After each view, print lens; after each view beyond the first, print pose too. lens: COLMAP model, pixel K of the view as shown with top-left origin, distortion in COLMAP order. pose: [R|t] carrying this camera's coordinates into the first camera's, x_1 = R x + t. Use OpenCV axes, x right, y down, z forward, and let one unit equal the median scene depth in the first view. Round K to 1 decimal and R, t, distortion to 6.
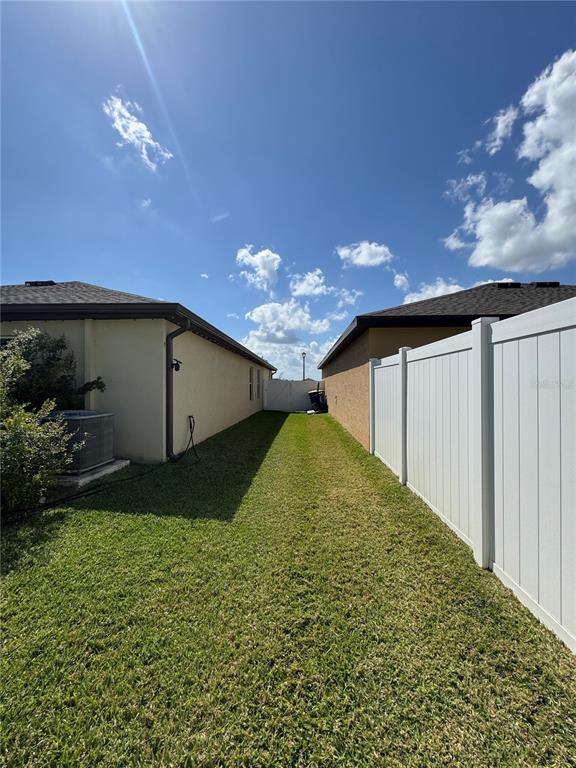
lens RADIAL K [[307.4, 0, 290.4], [0, 307.4, 384.8], [0, 0, 1]] dist [-0.000440, 0.001321]
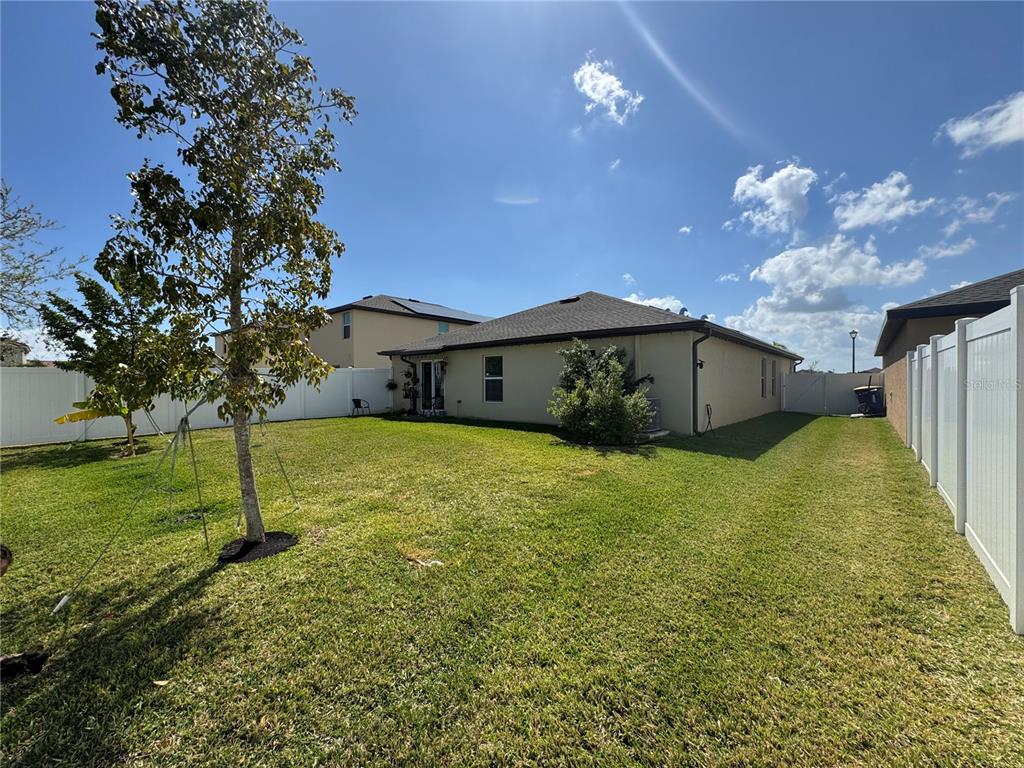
lens RADIAL K [[409.8, 0, 514.6], [0, 409.8, 380.5], [0, 0, 1]] dist [-0.000440, 0.001321]
pose [[0.786341, -0.003591, -0.617782, 0.021211], [0.004078, 0.999991, -0.000621, 0.001141], [0.617779, -0.002031, 0.786349, -0.209275]]
